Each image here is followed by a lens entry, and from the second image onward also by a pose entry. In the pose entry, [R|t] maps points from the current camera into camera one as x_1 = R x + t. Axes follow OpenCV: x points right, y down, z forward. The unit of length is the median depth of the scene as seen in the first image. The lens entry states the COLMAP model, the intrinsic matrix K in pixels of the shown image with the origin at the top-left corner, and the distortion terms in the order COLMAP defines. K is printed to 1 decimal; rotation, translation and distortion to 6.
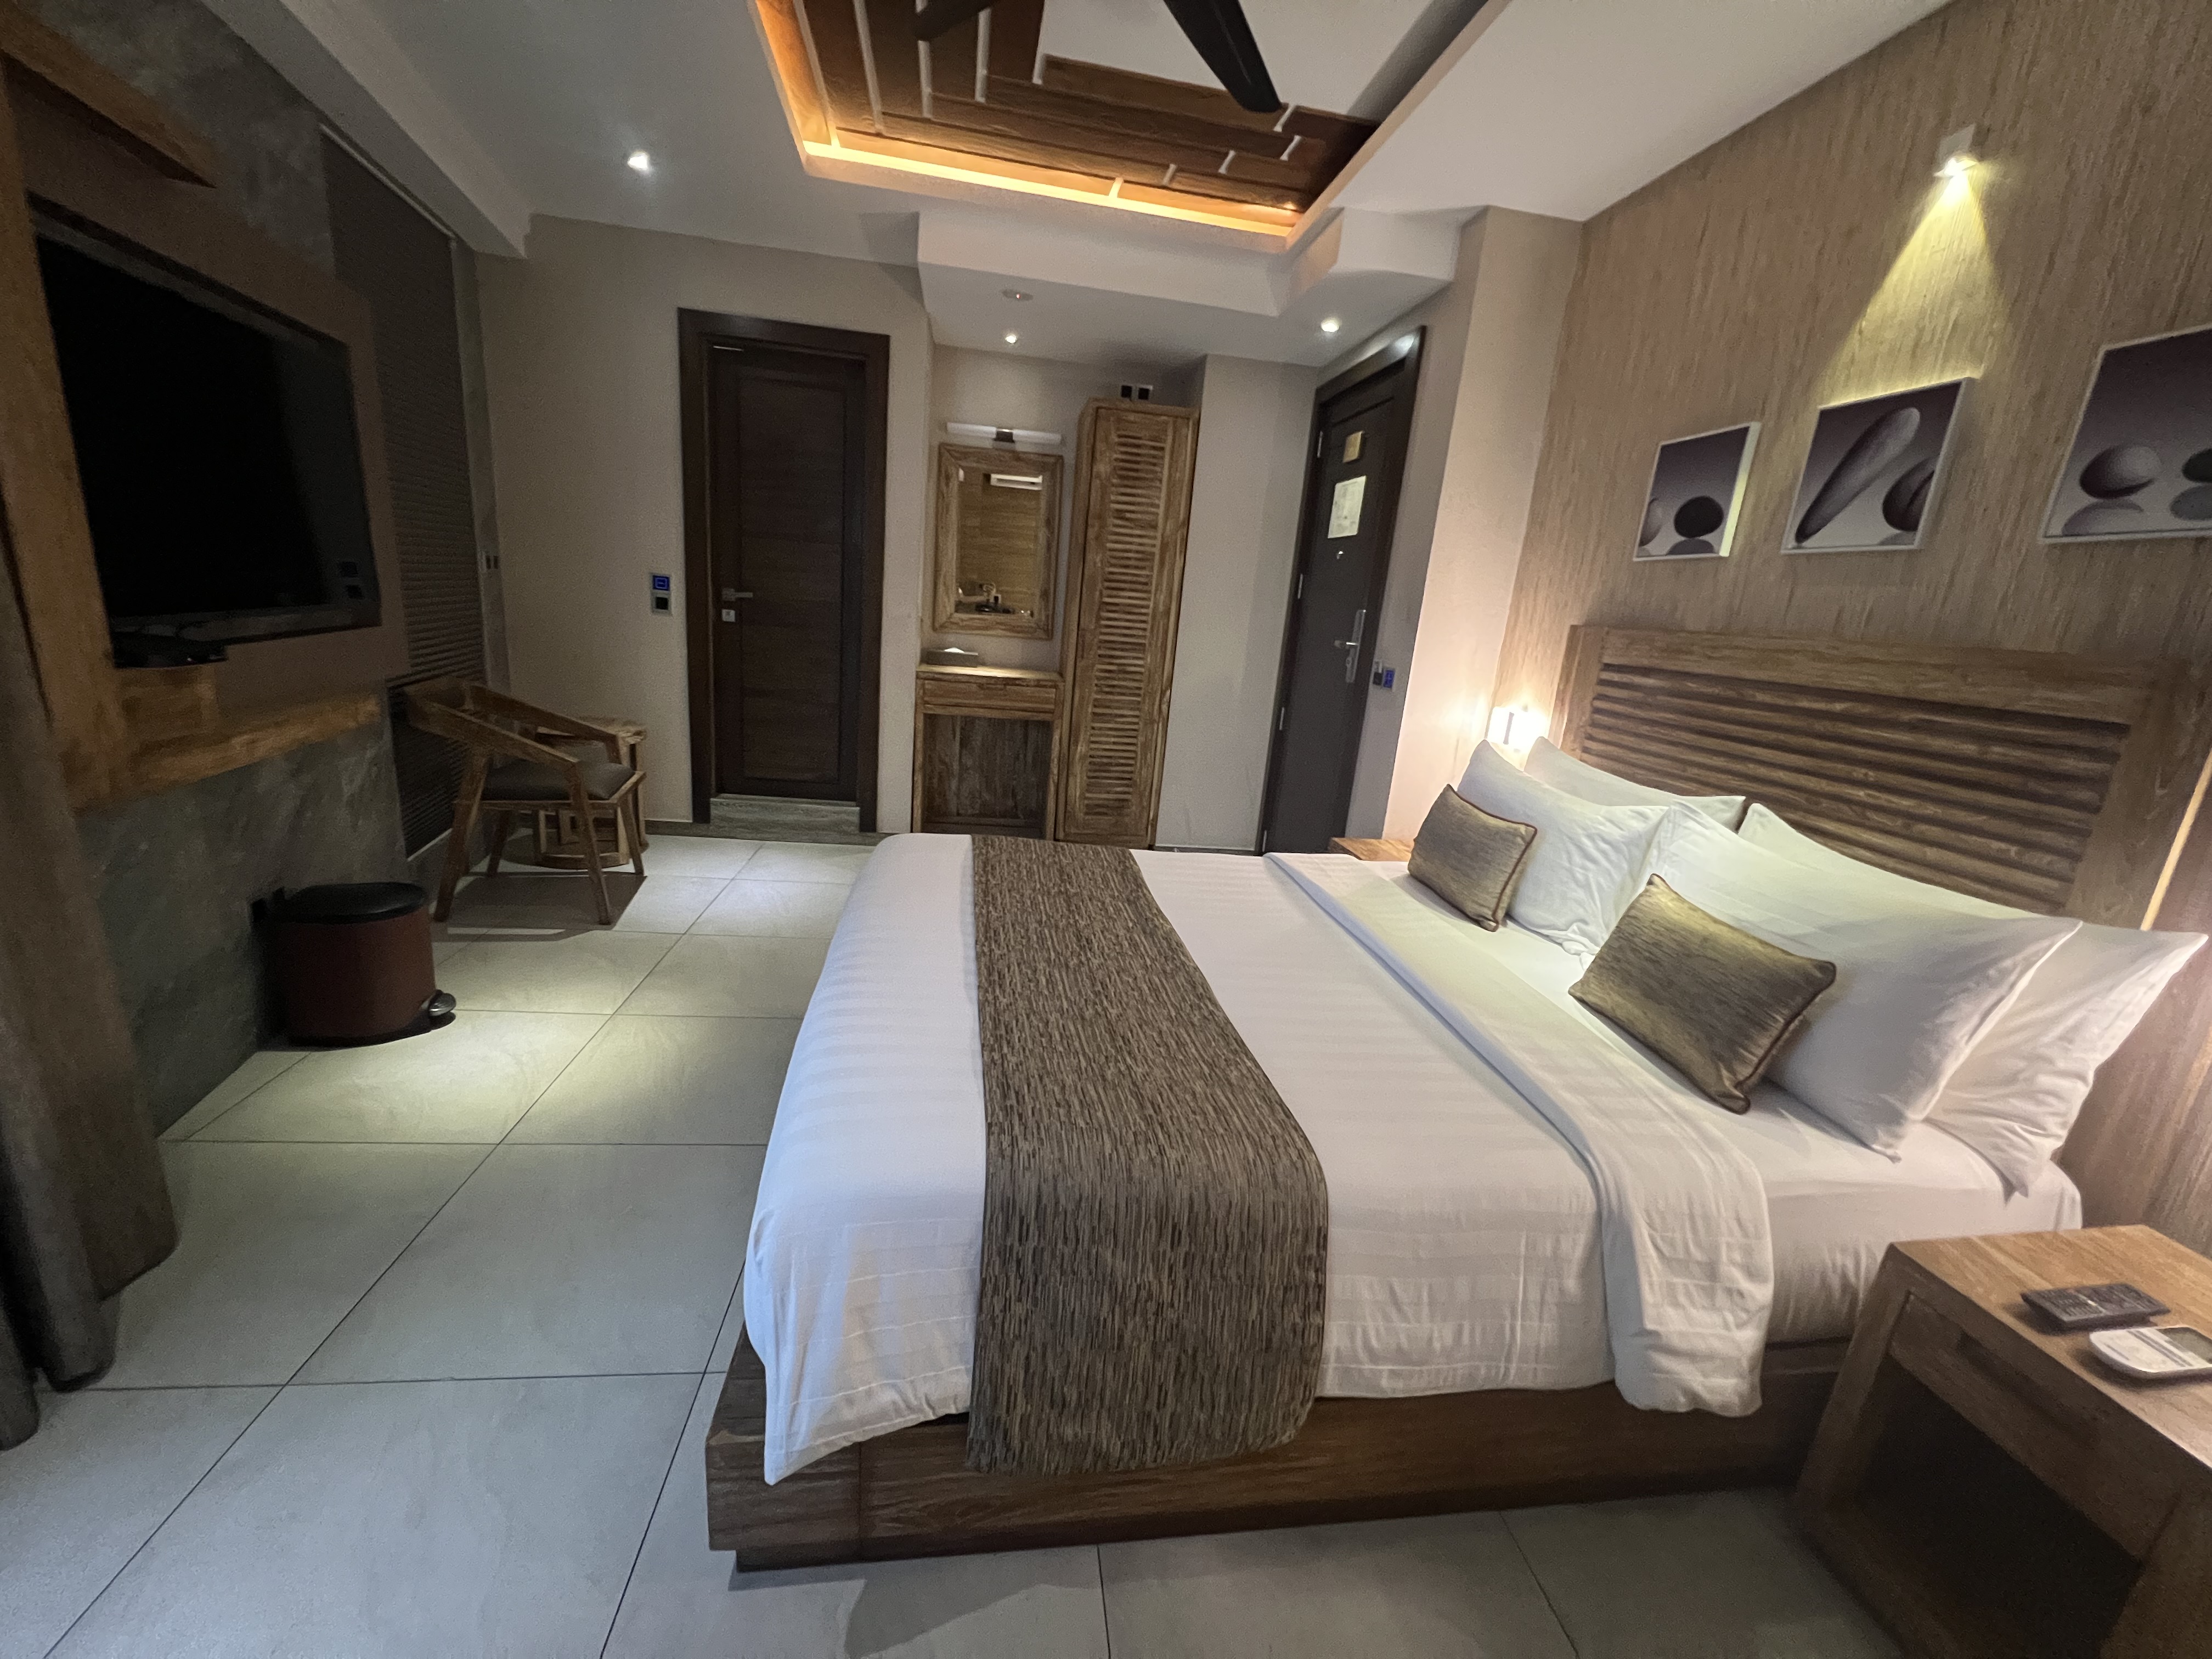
lens RADIAL K [[876.5, 0, 1106.0], [0, 876.5, 829.5], [0, 0, 1]] dist [-0.001584, -0.000259]
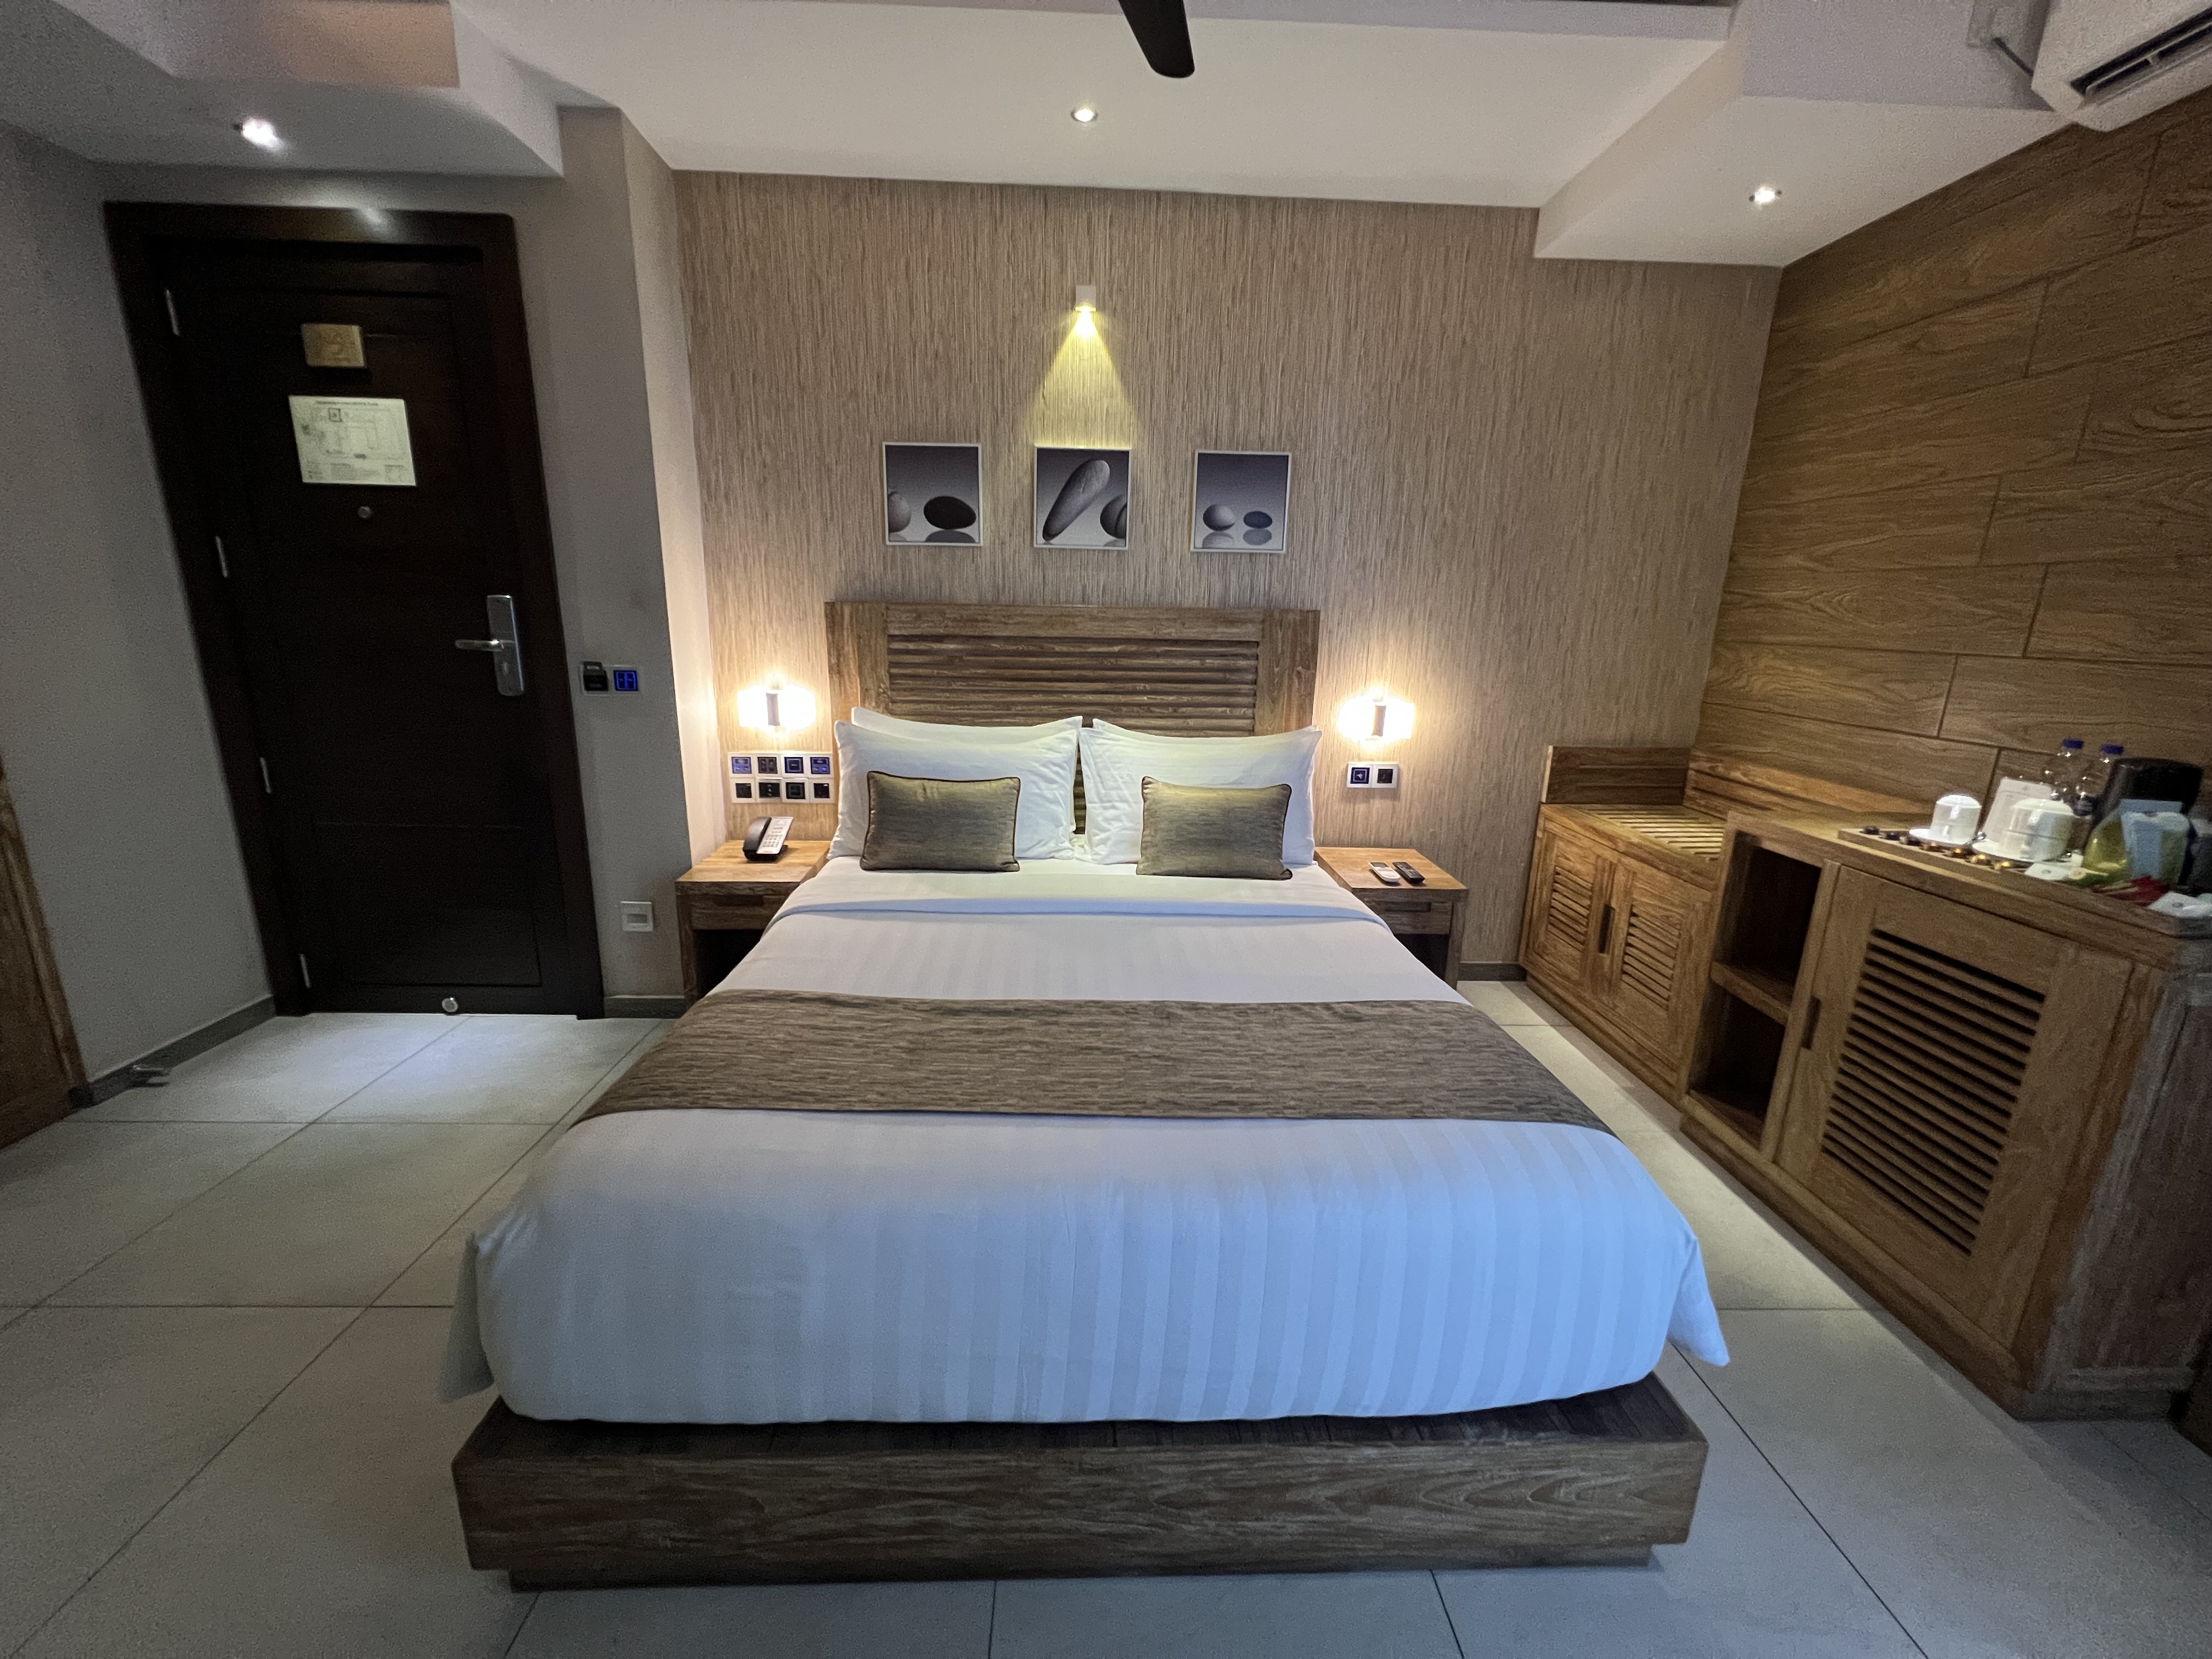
lens RADIAL K [[886.1, 0, 1106.0], [0, 886.1, 829.5], [0, 0, 1]] dist [-0.001553, 0.000316]
pose [[0.104985, -0.317851, 0.942310, -0.788912], [0.241921, 0.927245, 0.285816, -0.299583], [-0.964600, 0.197959, 0.174242, 0.798706]]
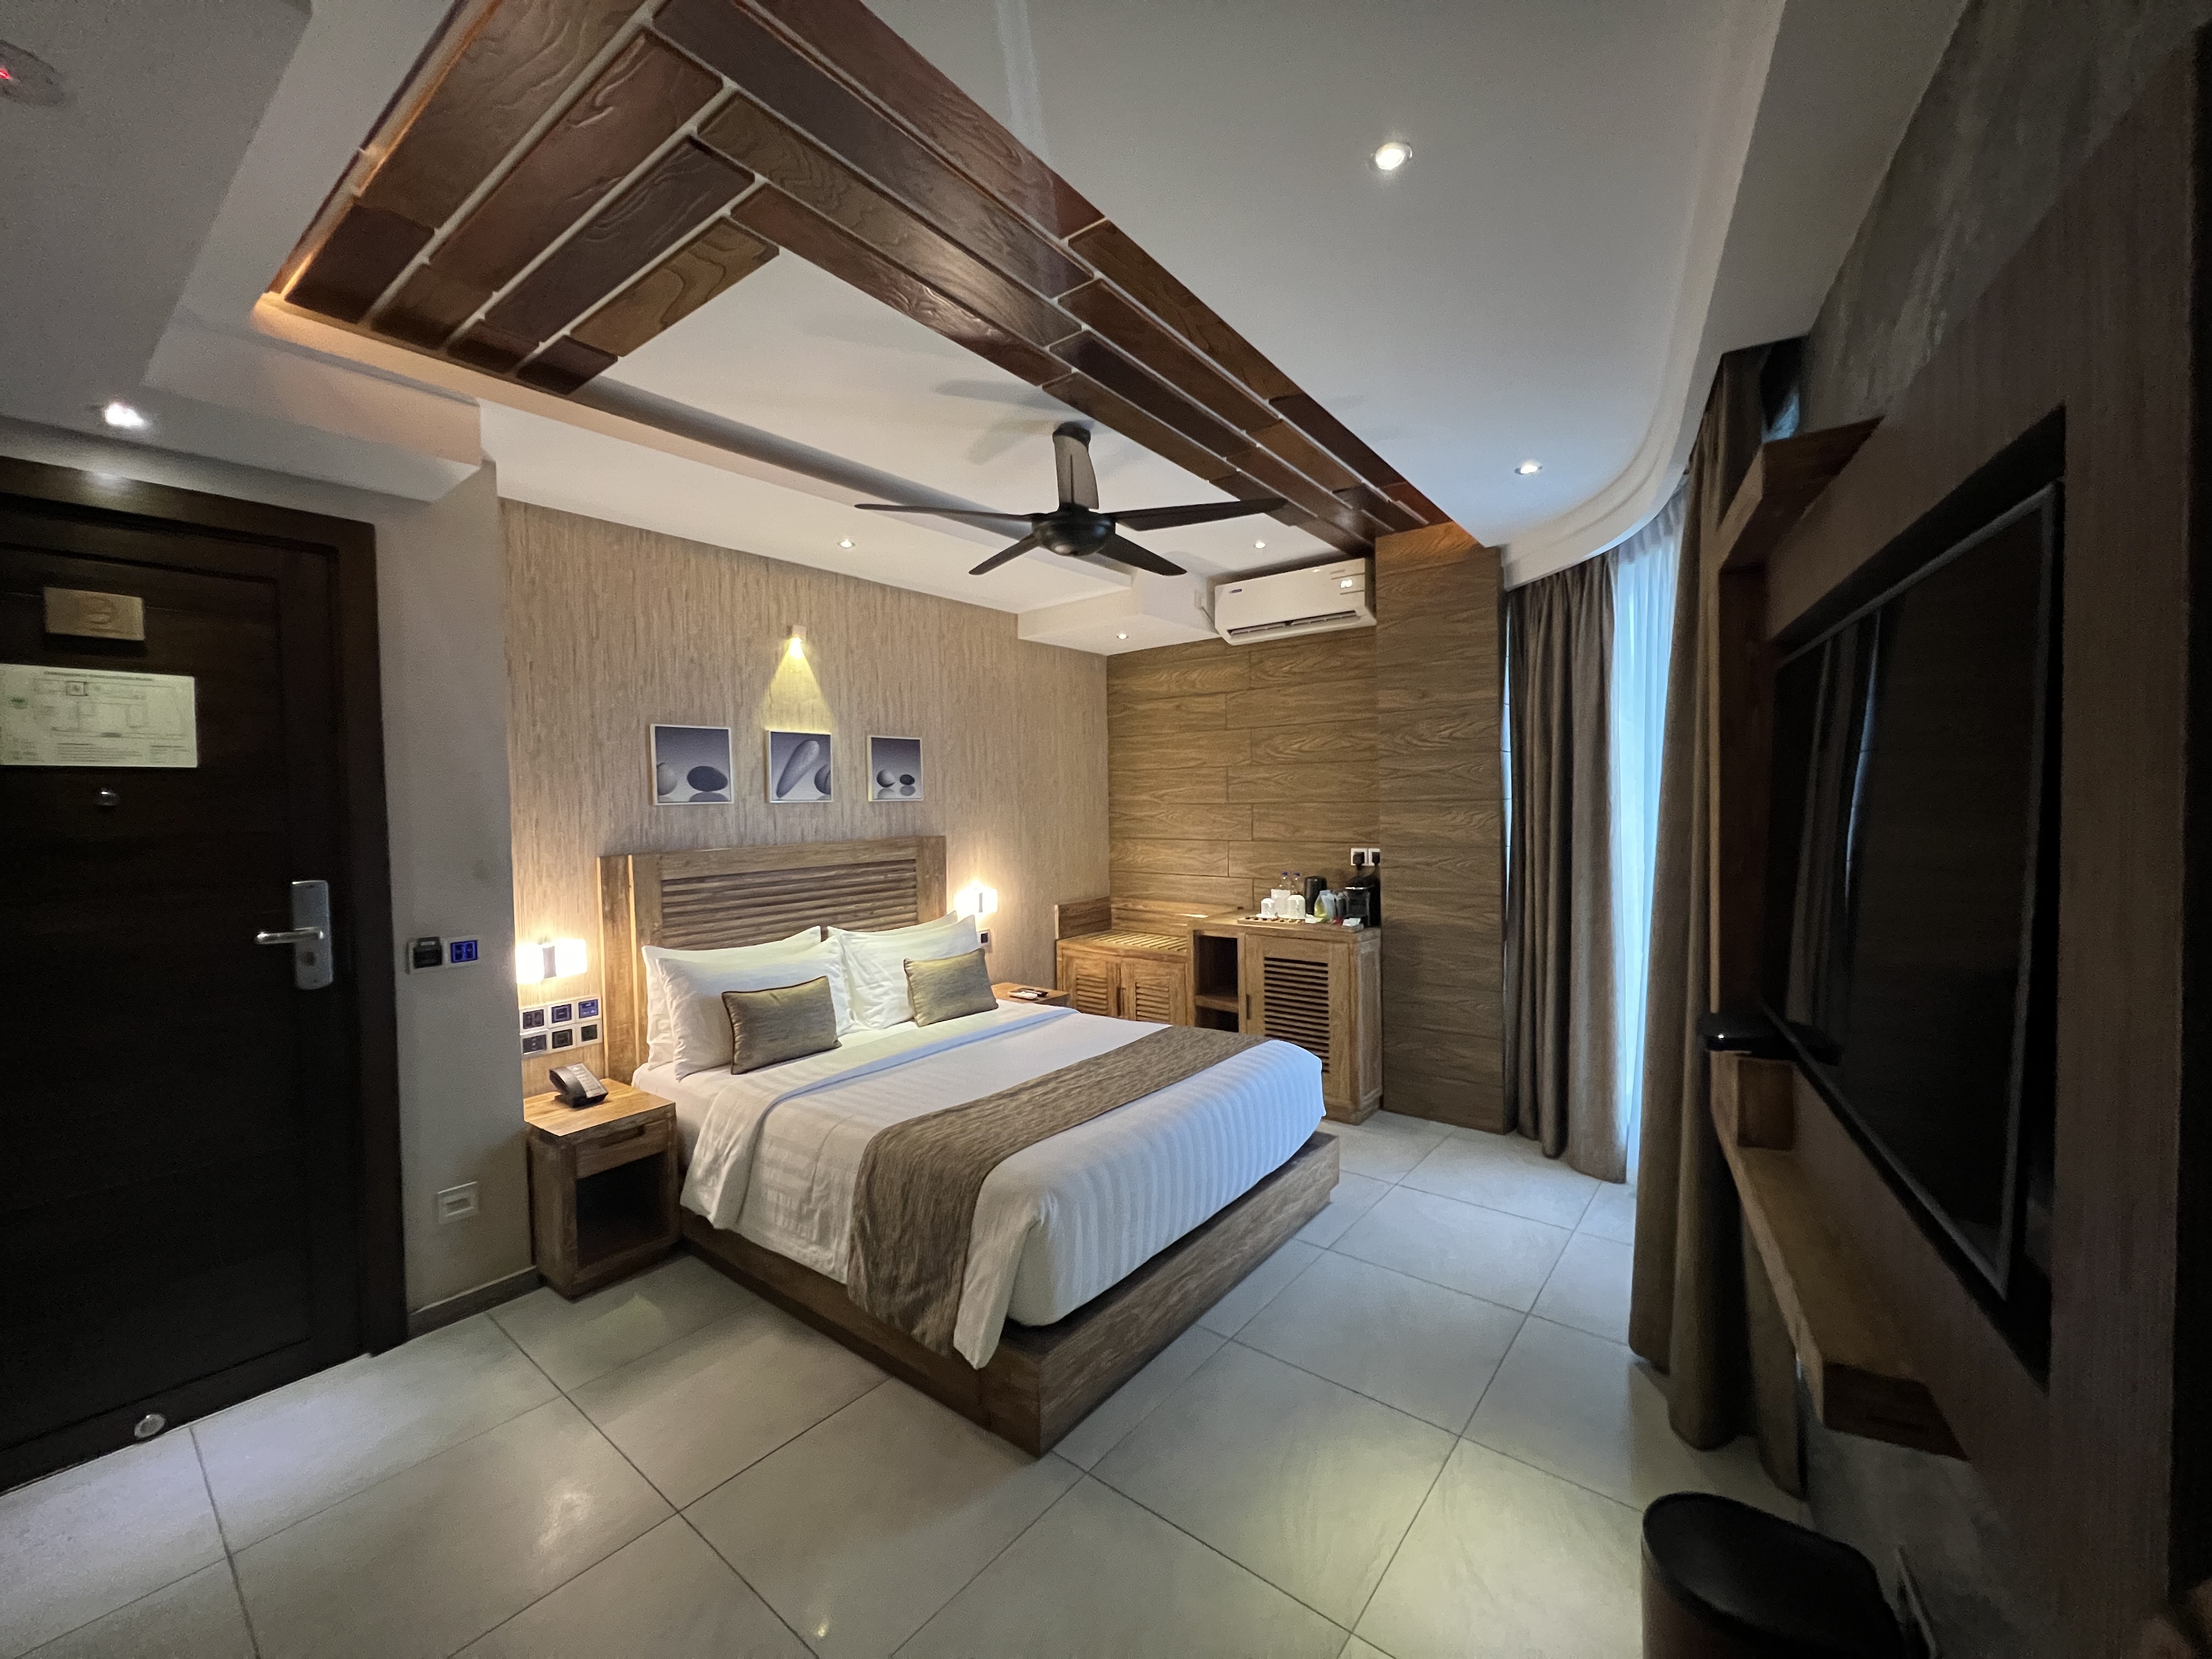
lens RADIAL K [[897.0, 0, 1106.0], [0, 897.0, 829.5], [0, 0, 1]] dist [-0.001423, -0.000172]
pose [[-0.695864, -0.096622, 0.711644, -1.175853], [0.142631, 0.952576, 0.268802, -0.733599], [-0.703868, 0.288552, -0.649082, 1.915152]]
